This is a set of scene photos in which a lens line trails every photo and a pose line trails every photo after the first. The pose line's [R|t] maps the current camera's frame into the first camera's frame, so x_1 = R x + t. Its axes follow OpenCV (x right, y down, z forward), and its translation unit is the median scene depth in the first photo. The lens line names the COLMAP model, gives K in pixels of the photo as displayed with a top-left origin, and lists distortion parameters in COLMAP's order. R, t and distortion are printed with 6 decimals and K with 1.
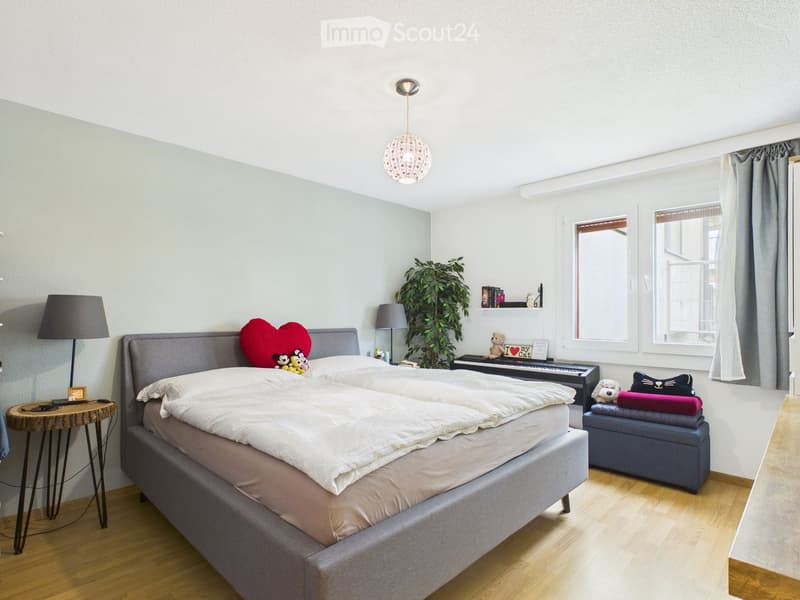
lens RADIAL K [[417.9, 0, 400.3], [0, 417.9, 312.0], [0, 0, 1]] dist [0.001186, -0.000458]
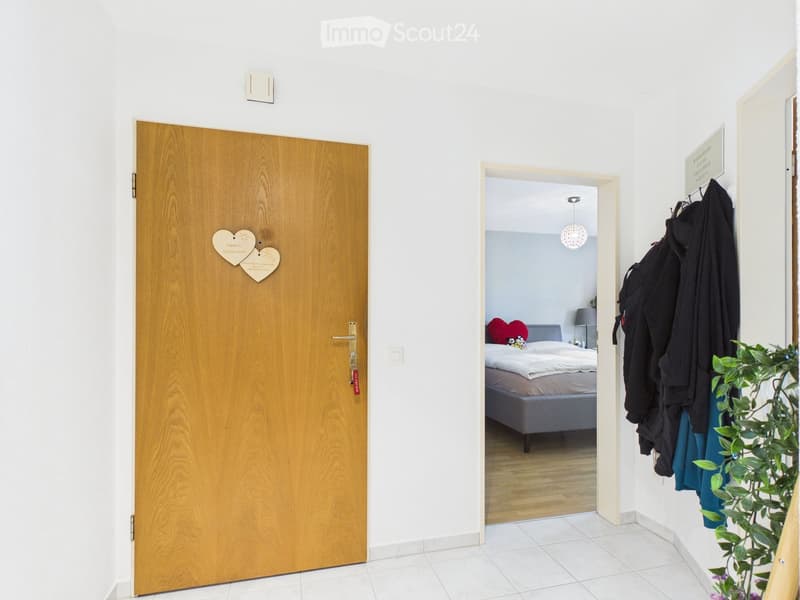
lens RADIAL K [[417.9, 0, 400.3], [0, 417.9, 312.0], [0, 0, 1]] dist [0.001186, -0.000458]
pose [[0.860165, -0.006168, -0.509978, 0.221446], [0.004750, 0.999980, -0.004082, -0.004869], [0.509993, 0.001089, 0.860178, -0.775219]]
